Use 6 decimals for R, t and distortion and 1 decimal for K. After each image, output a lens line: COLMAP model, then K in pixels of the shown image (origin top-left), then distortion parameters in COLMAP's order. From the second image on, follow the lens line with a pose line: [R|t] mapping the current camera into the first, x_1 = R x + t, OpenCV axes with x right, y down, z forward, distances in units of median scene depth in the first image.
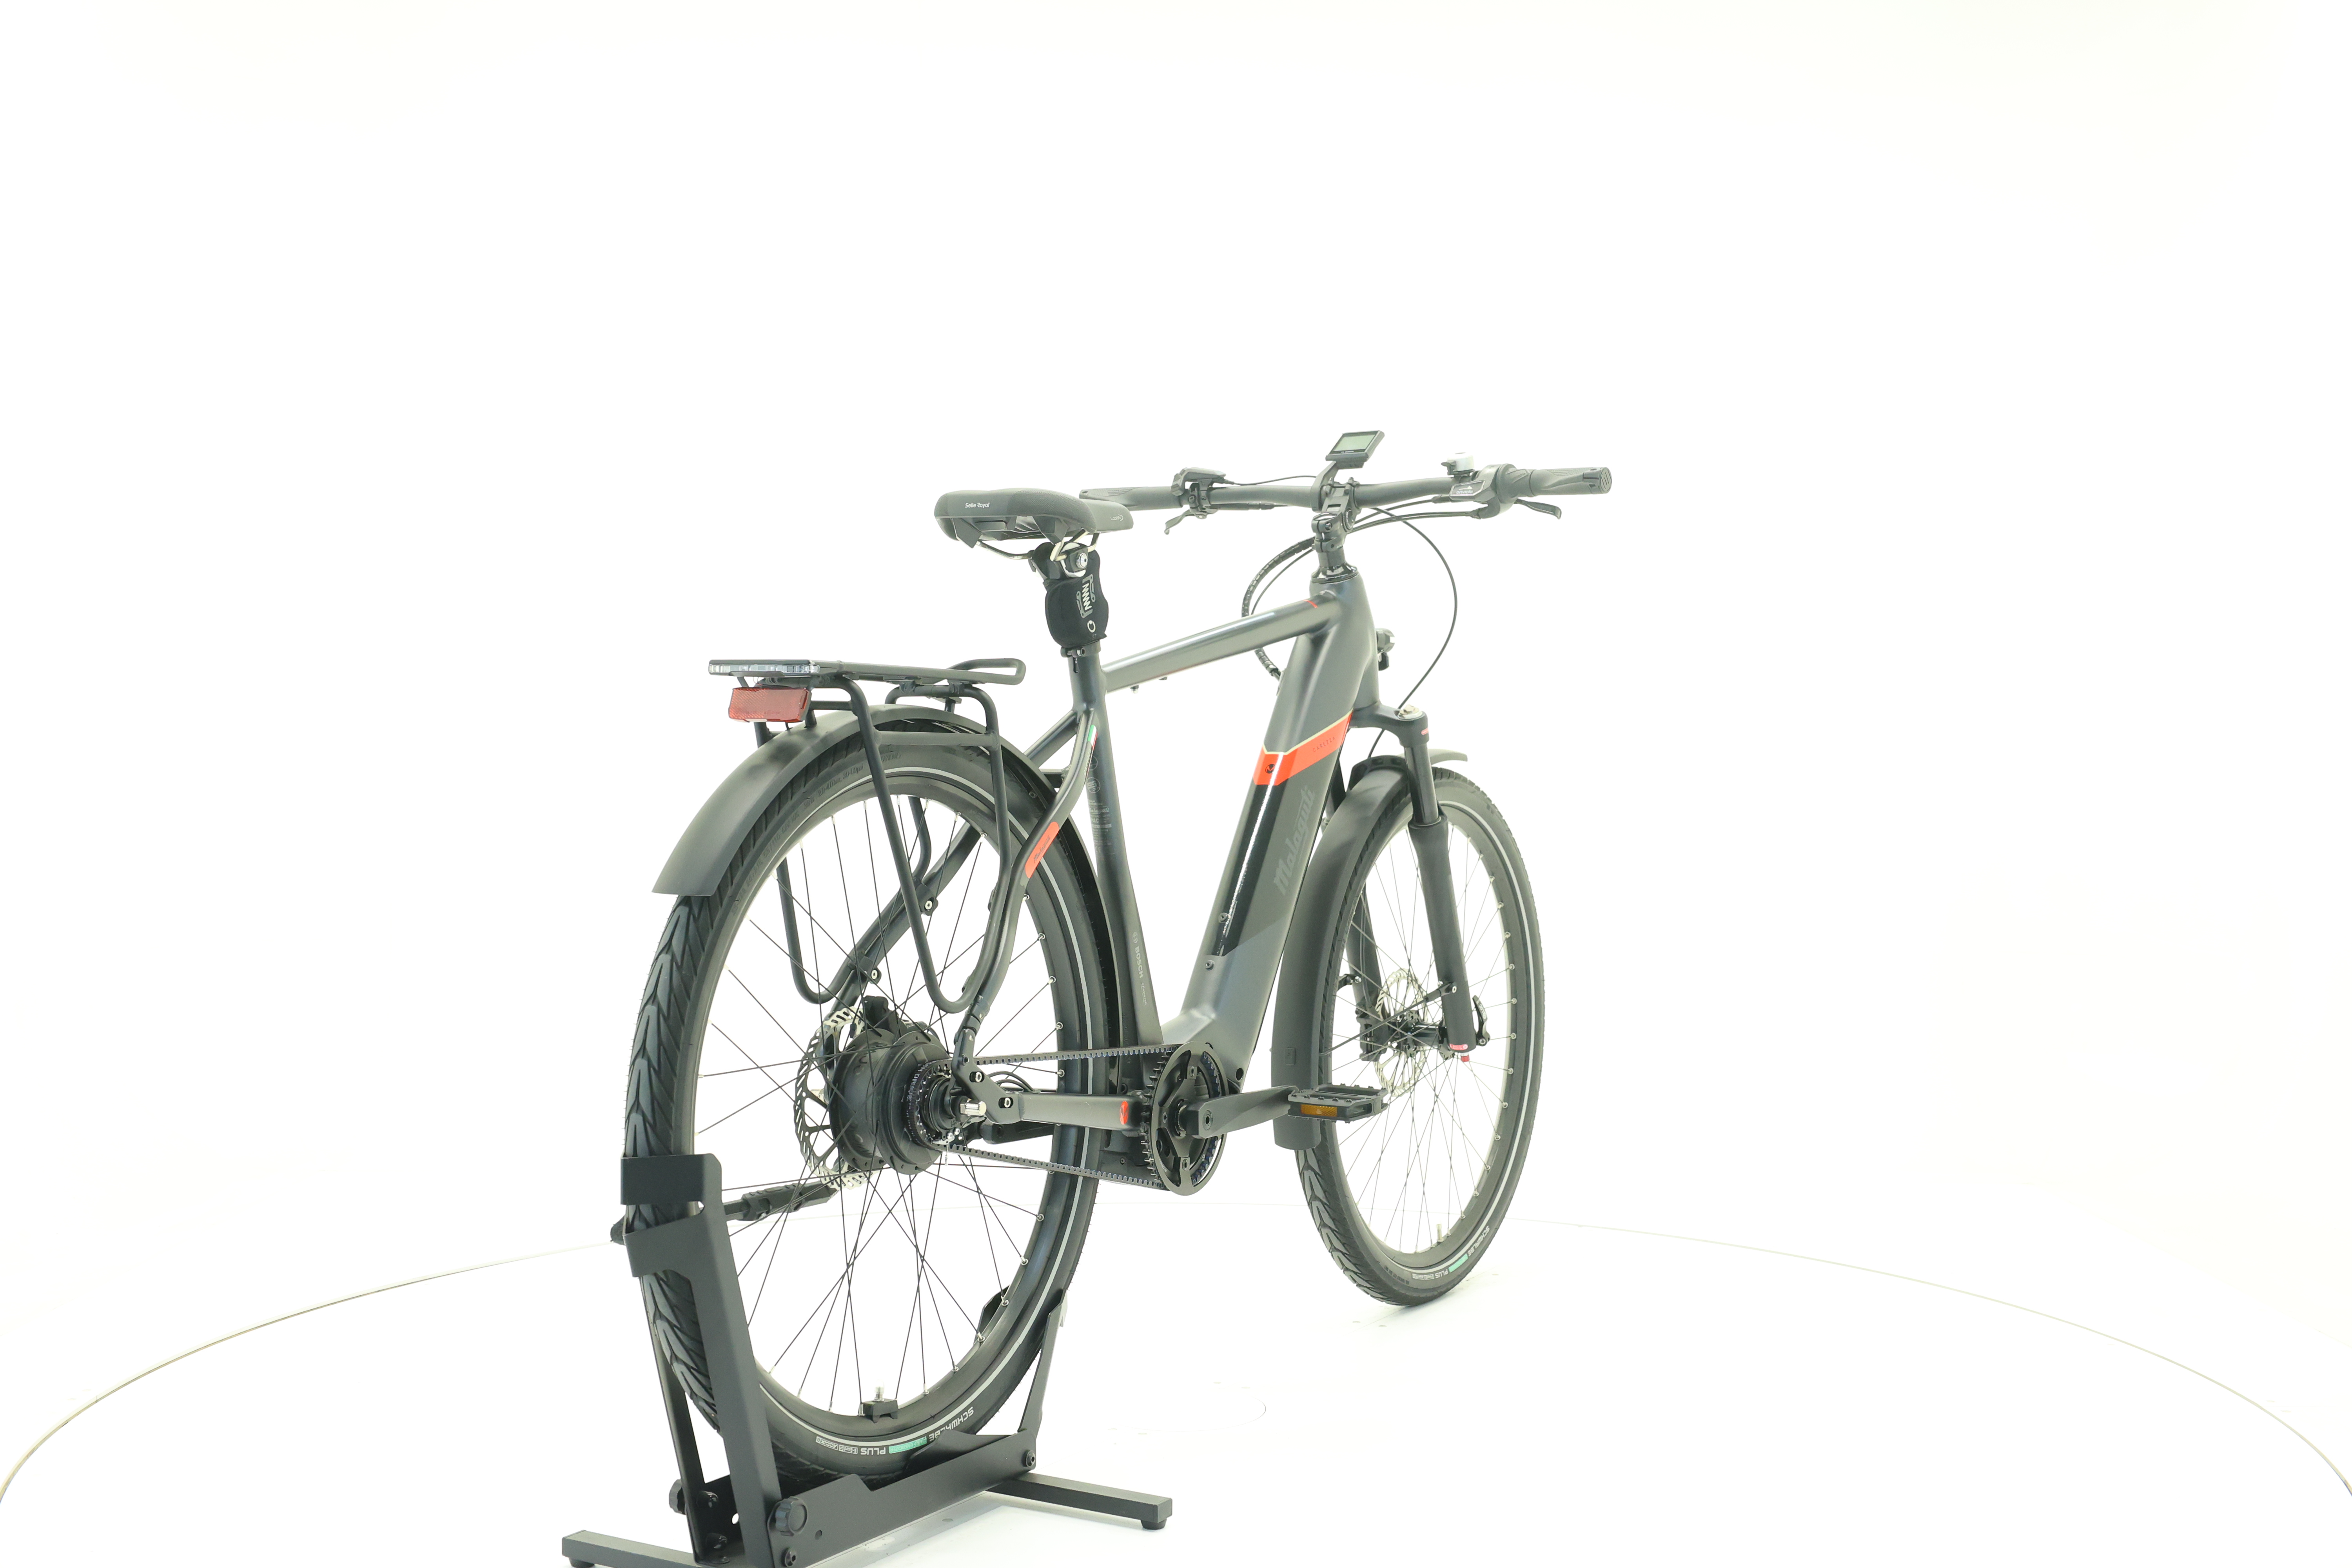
lens RADIAL K [[2568.5, 0, 1170.7], [0, 2568.5, 774.7], [0, 0, 1]] dist [0.000208, 0.000000]
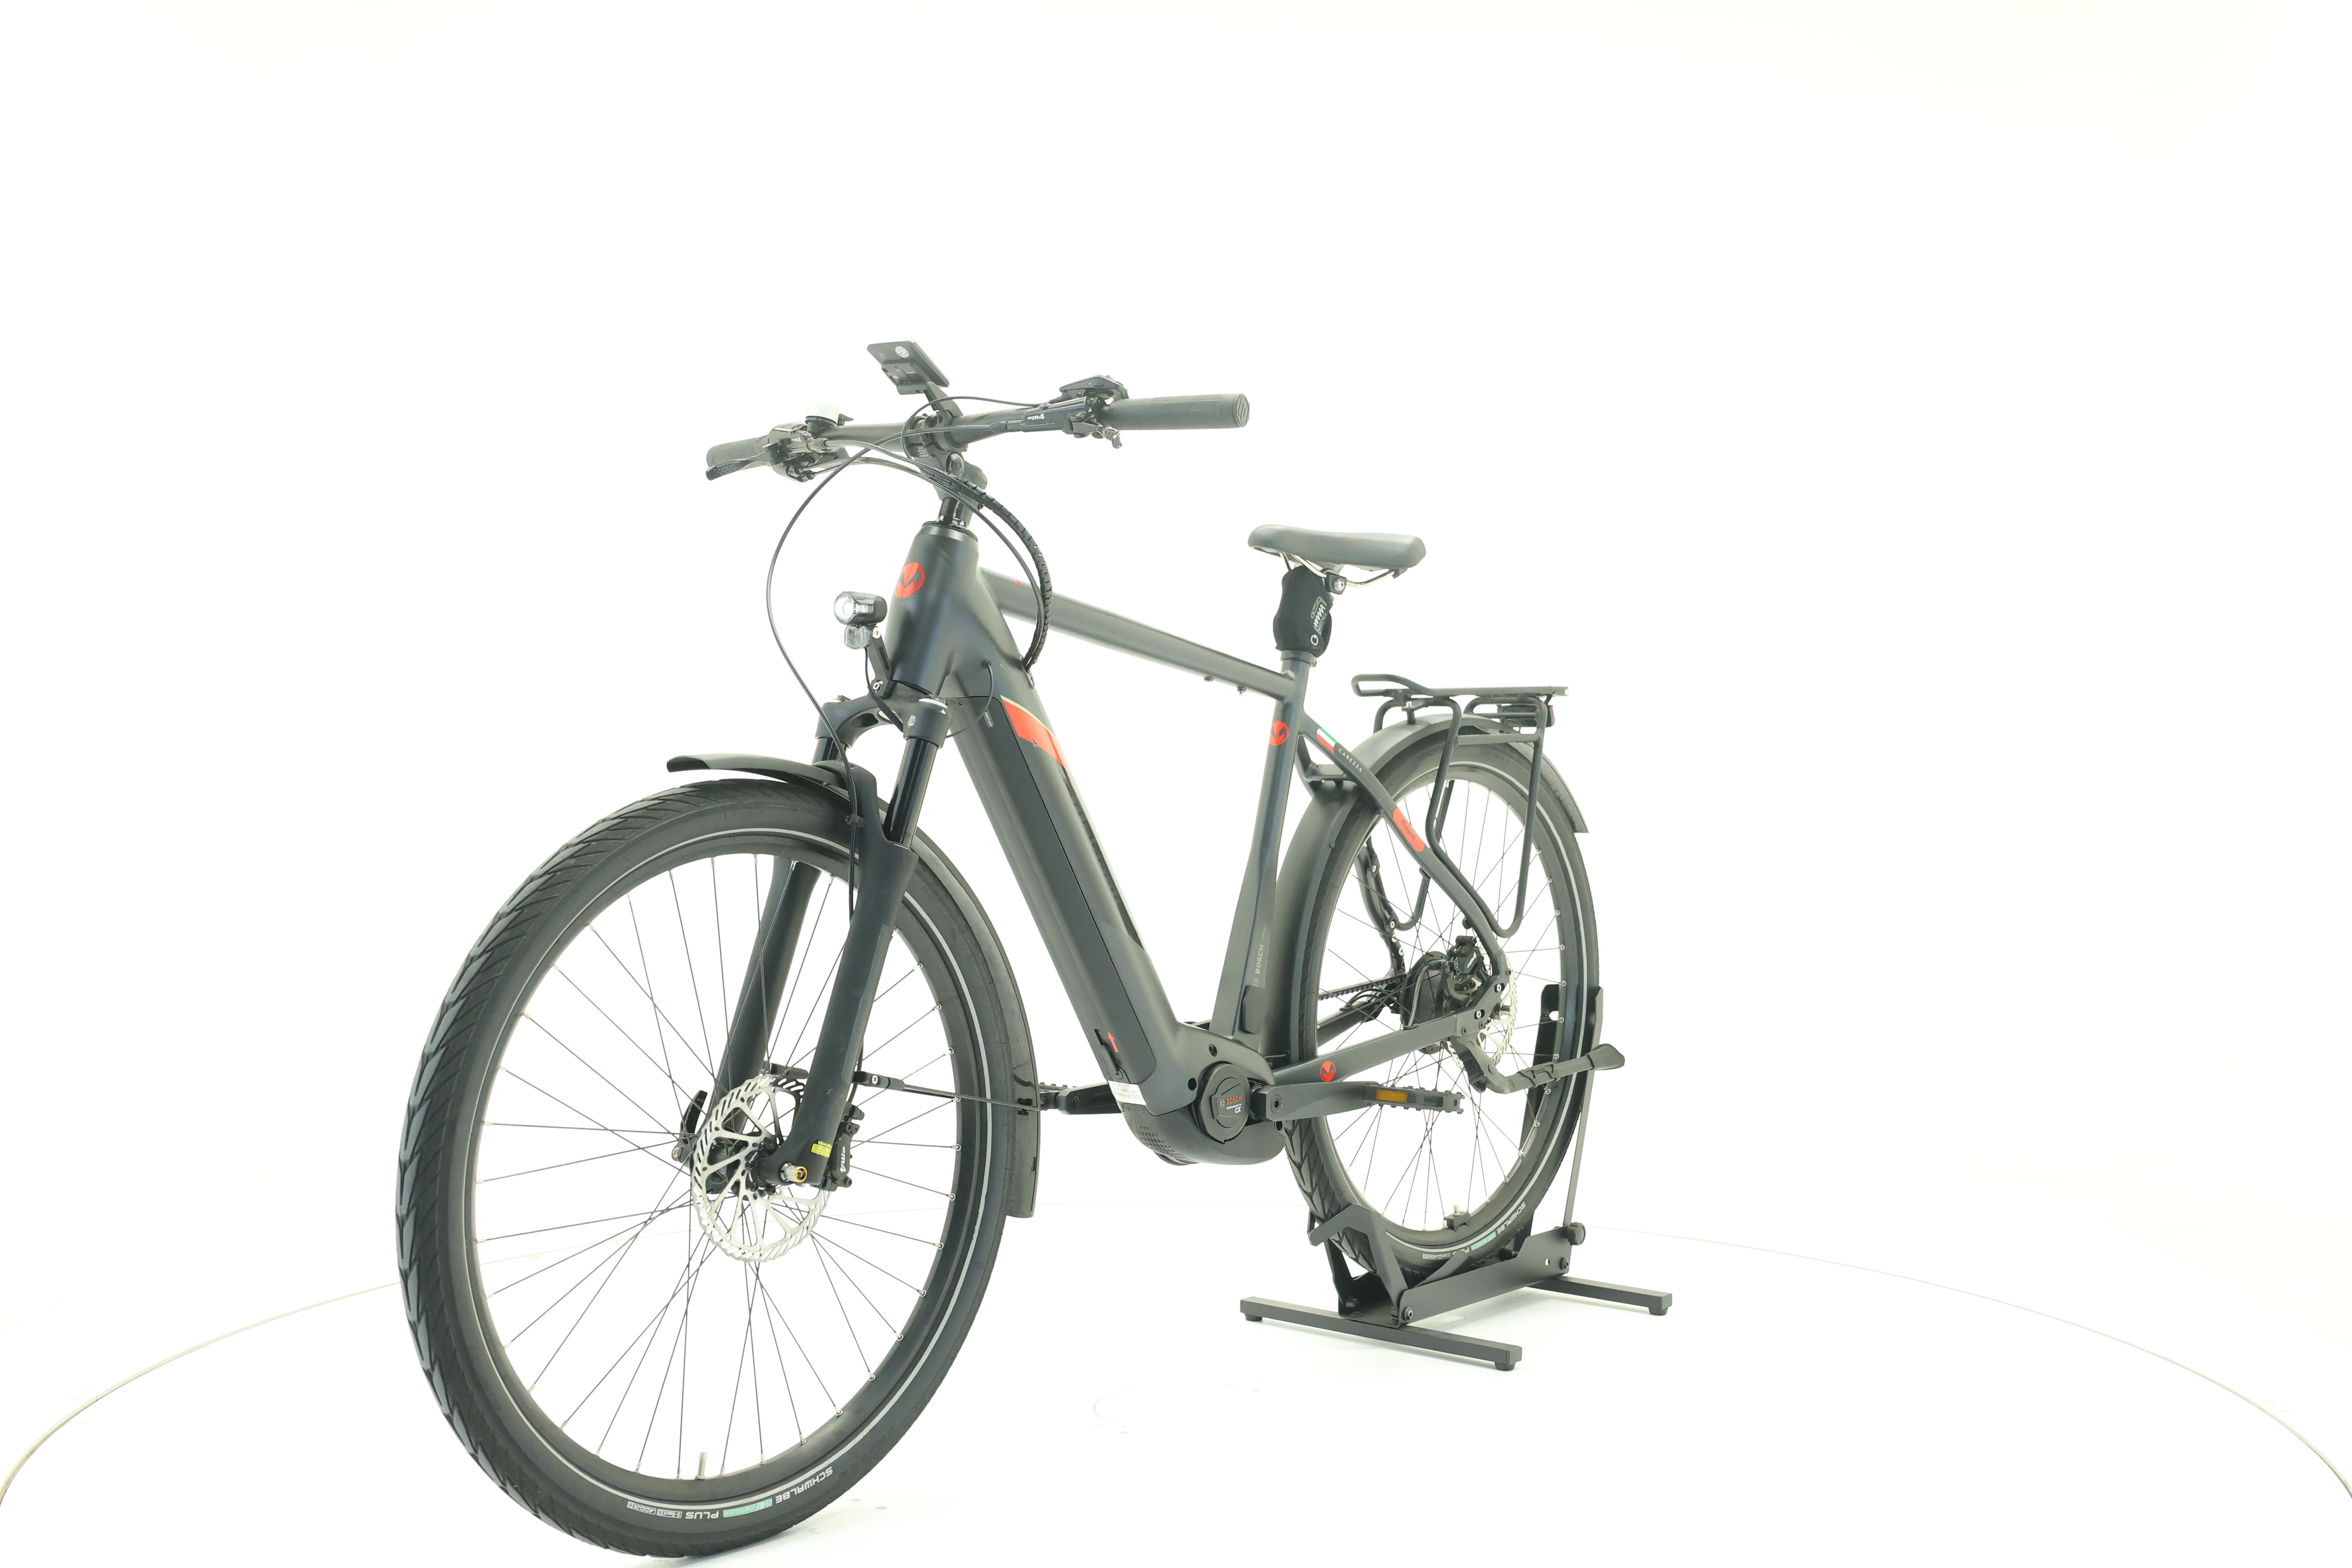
lens RADIAL K [[2568.5, 0, 1167.2], [0, 2568.5, 786.3], [0, 0, 1]] dist [0.000208, 0.000000]
pose [[-0.987051, -0.011064, 0.160025, -0.150705], [-0.004881, 0.999228, 0.038976, -0.034589], [-0.160333, 0.037691, -0.986343, 2.003834]]
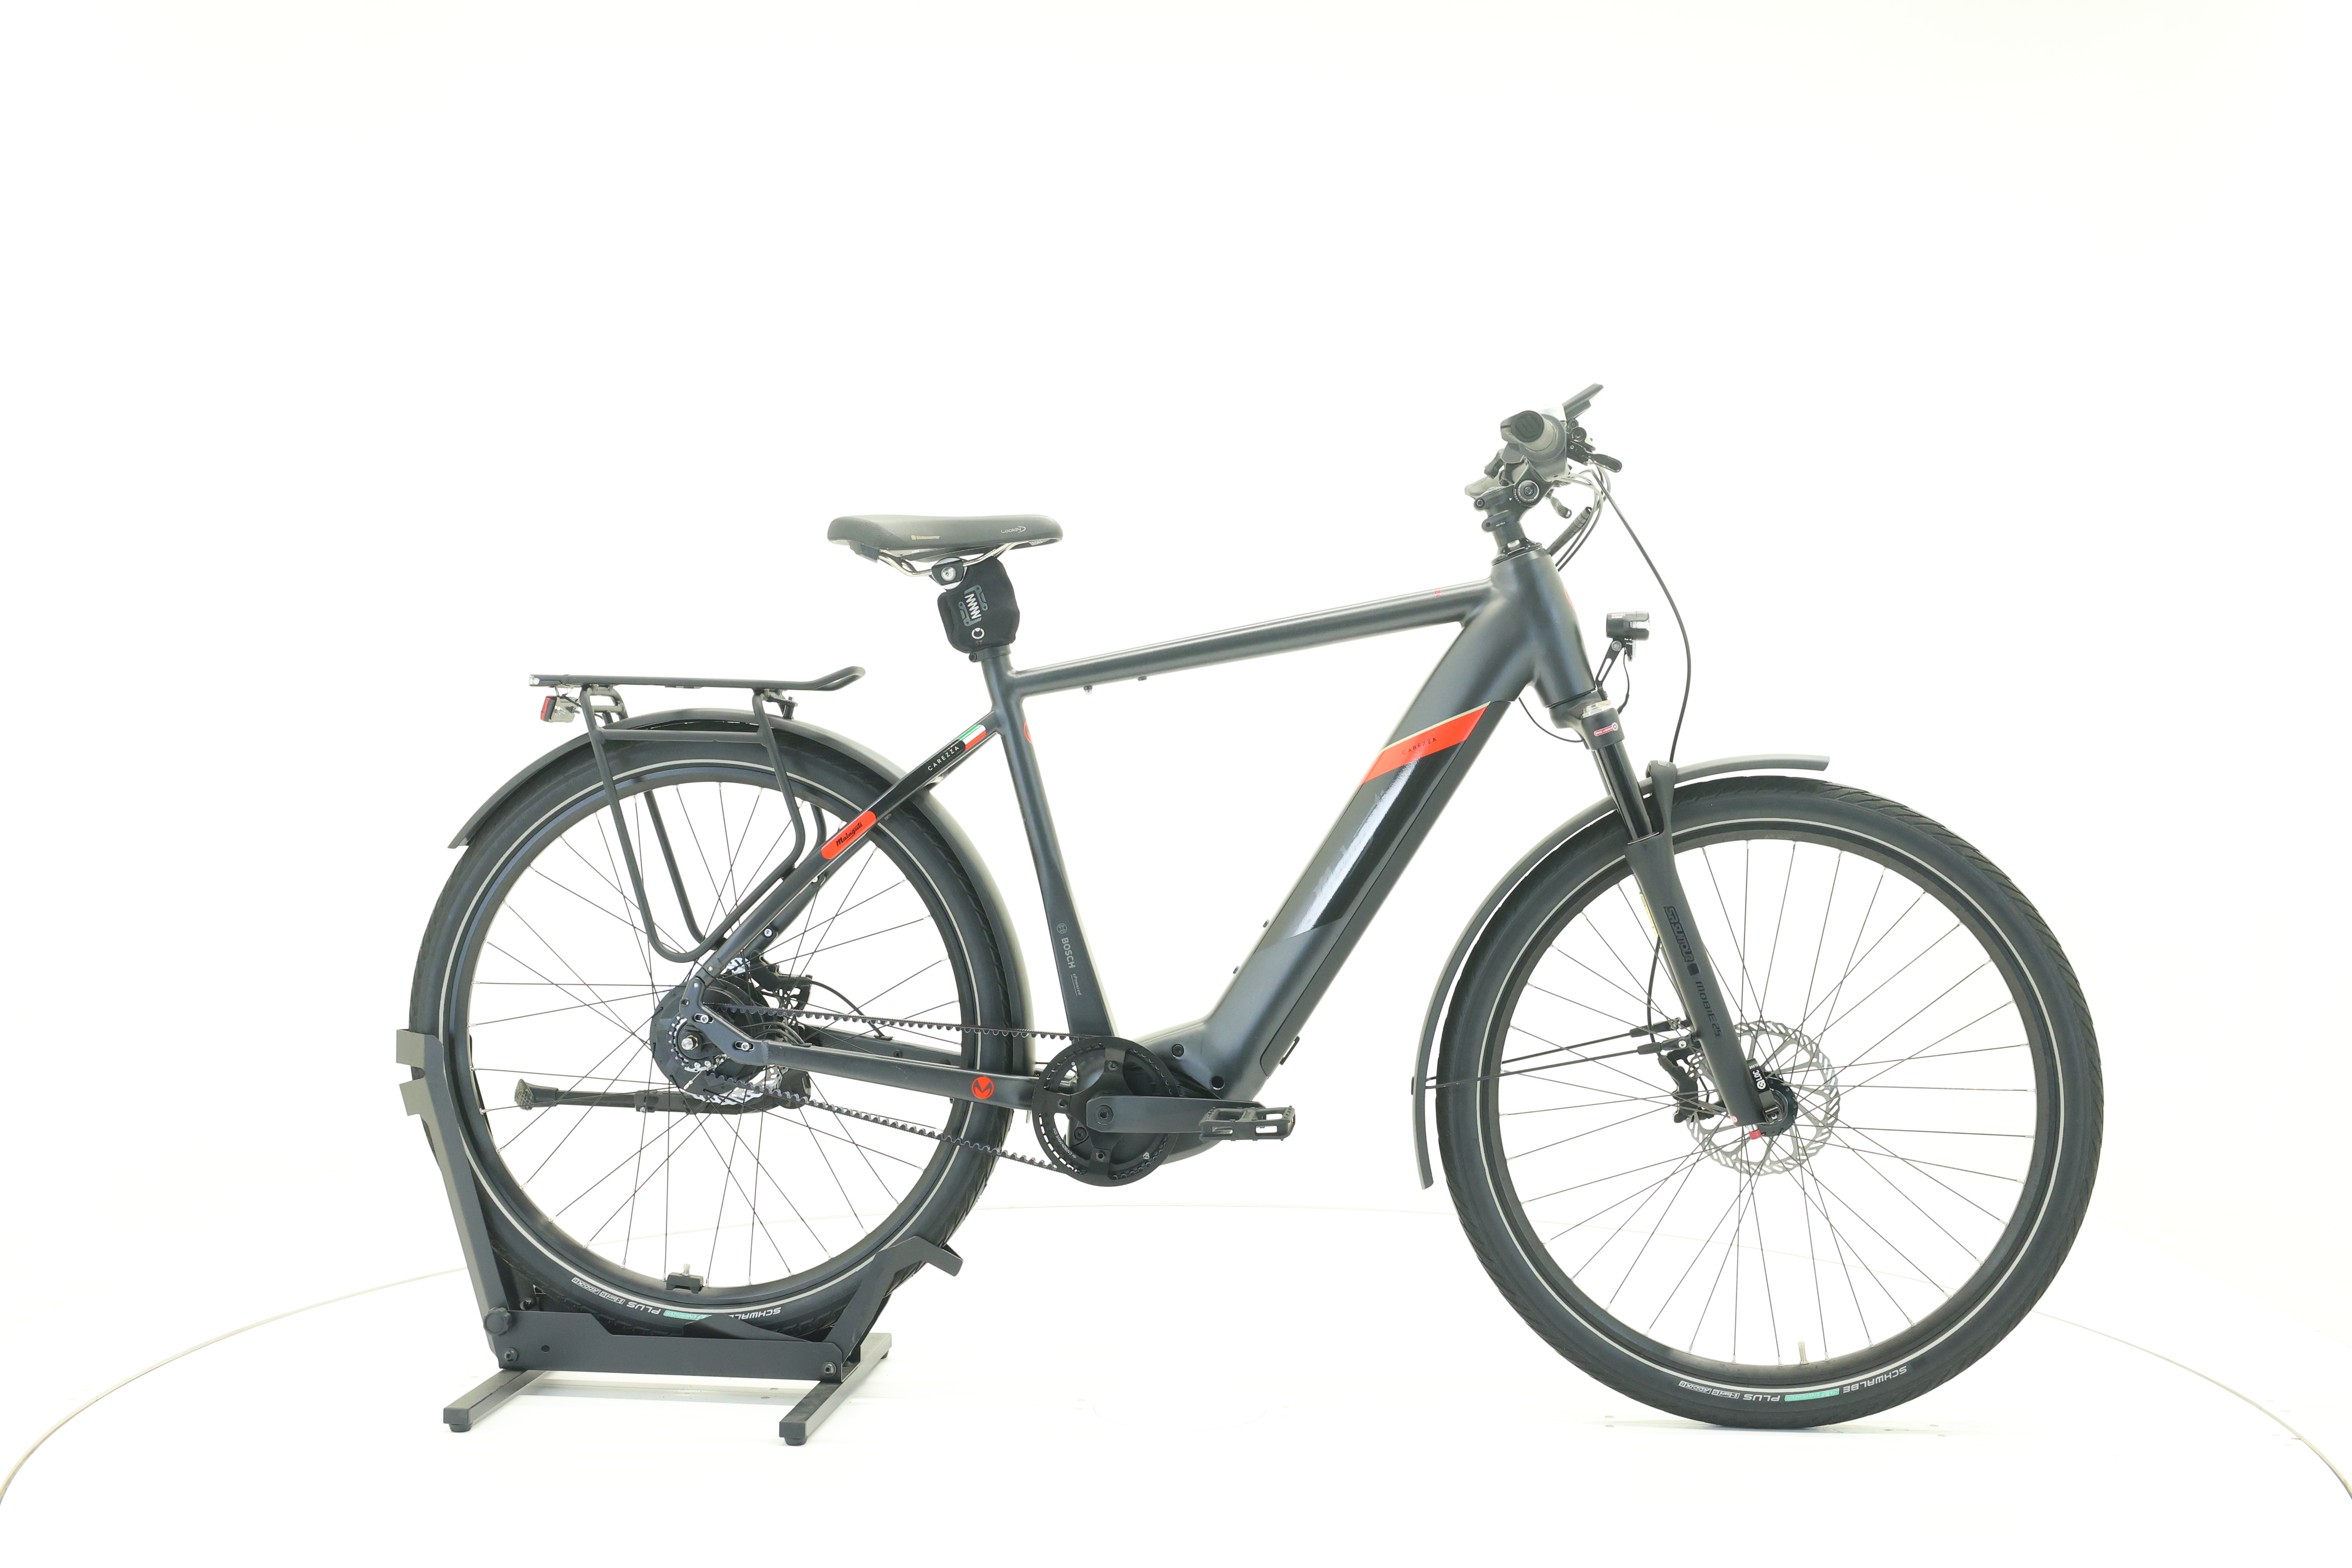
lens RADIAL K [[2568.5, 0, 1165.4], [0, 2568.5, 782.9], [0, 0, 1]] dist [0.000208, 0.000000]
pose [[0.415868, 0.016479, -0.909276, 0.919182], [-0.017921, 0.999790, 0.009923, -0.006651], [0.909248, 0.012169, 0.416076, 0.582777]]
